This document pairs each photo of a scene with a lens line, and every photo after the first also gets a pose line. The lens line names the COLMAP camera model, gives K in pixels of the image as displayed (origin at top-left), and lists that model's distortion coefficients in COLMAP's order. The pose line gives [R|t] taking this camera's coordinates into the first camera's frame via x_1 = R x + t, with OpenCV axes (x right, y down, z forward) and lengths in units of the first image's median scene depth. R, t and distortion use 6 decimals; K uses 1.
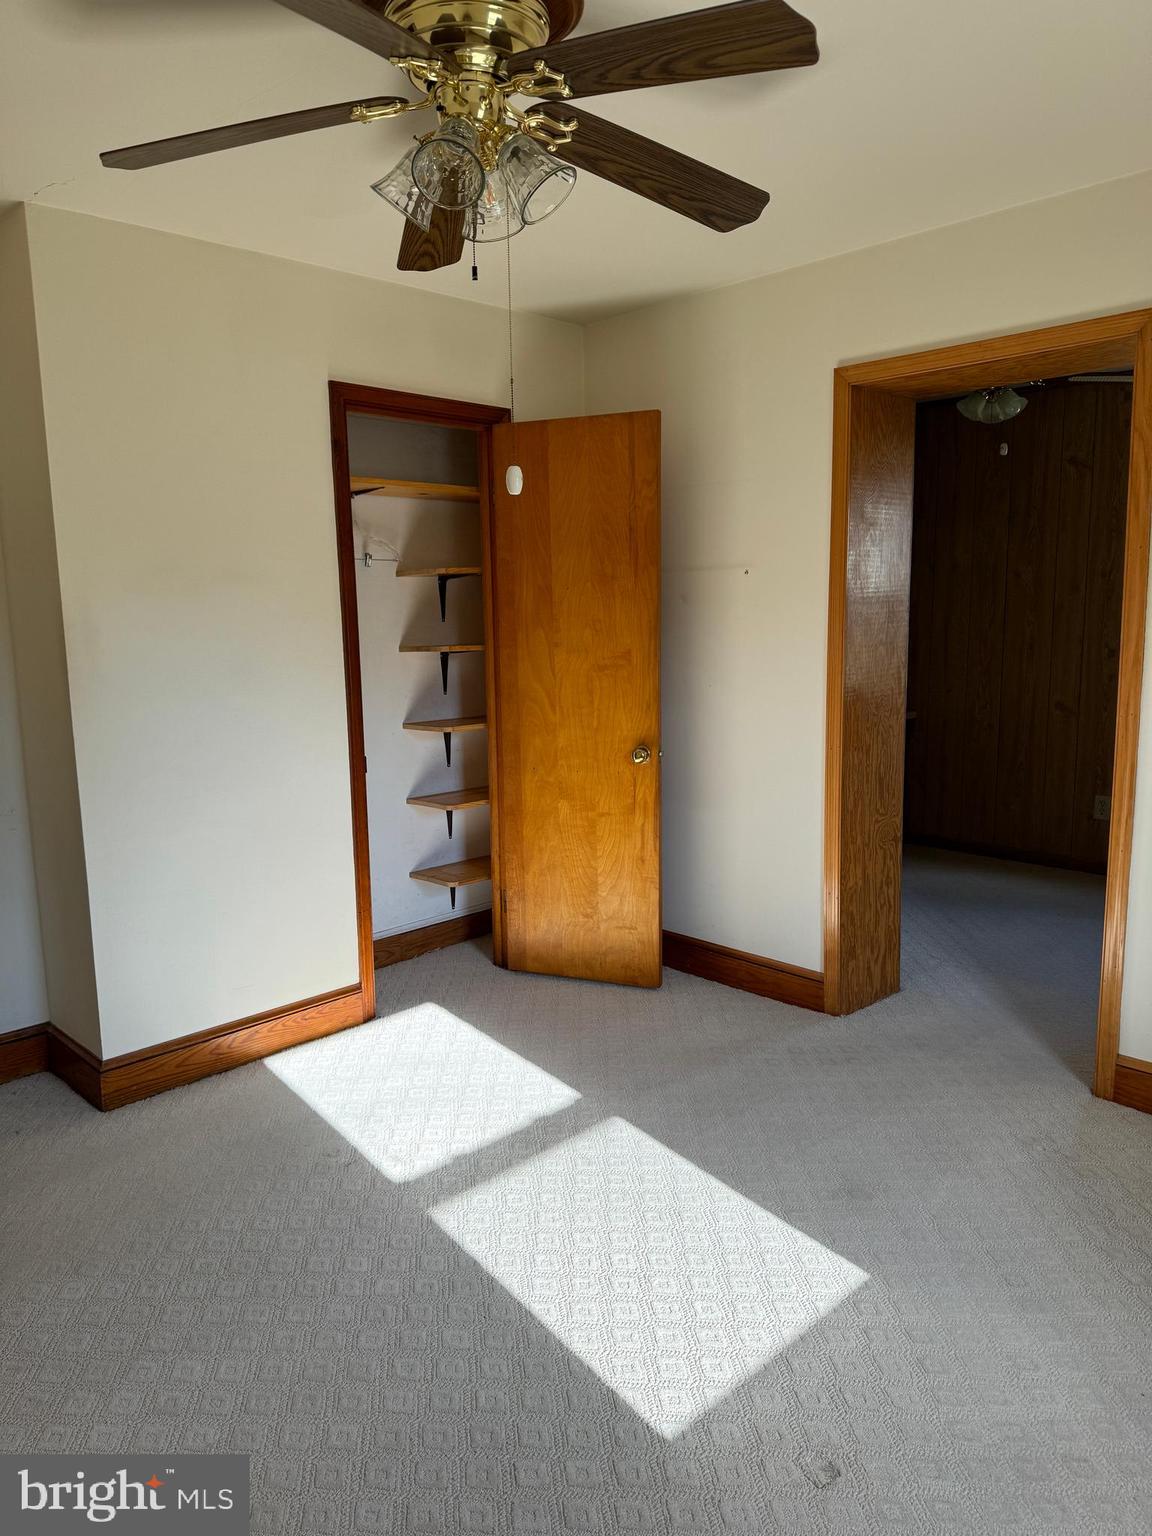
lens RADIAL K [[1073.7, 0, 573.2], [0, 1073.7, 768.0], [0, 0, 1]] dist [0.164532, -0.339528]
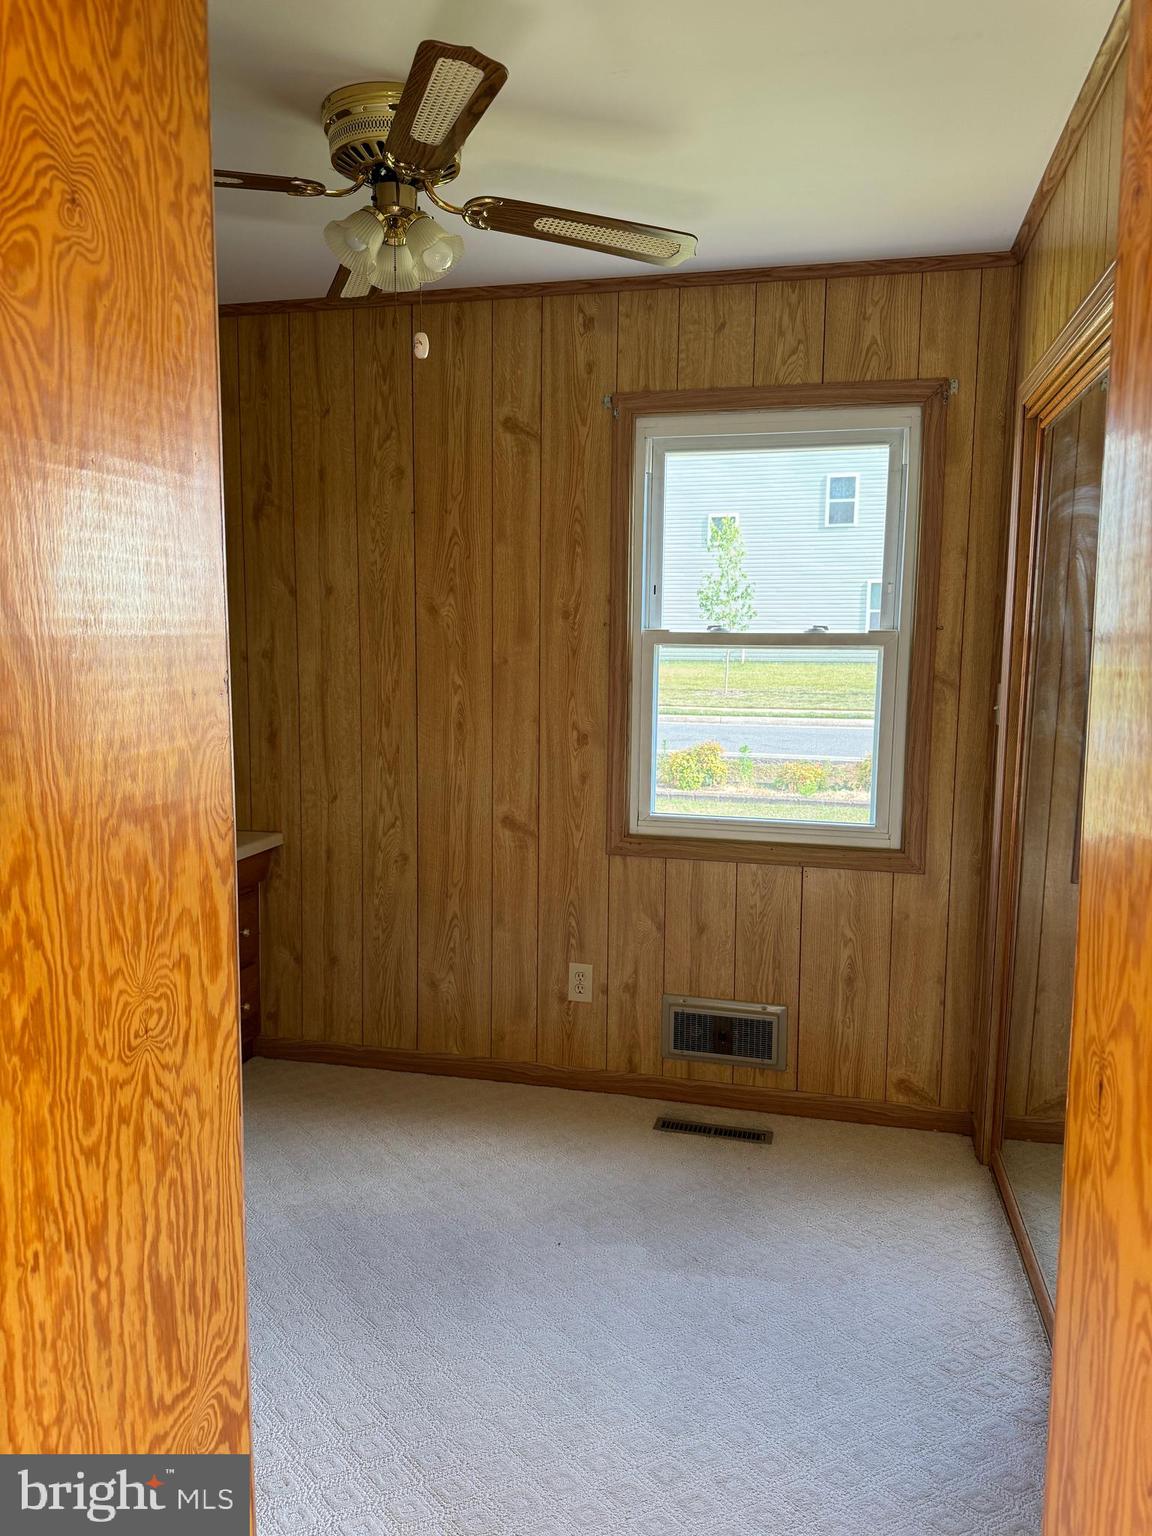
lens RADIAL K [[1073.7, 0, 573.2], [0, 1073.7, 768.0], [0, 0, 1]] dist [0.164532, -0.339528]
pose [[0.844955, -0.039039, 0.533410, 0.160291], [0.057111, 0.998216, -0.017410, -0.079536], [-0.531779, 0.045175, 0.845678, 0.491250]]
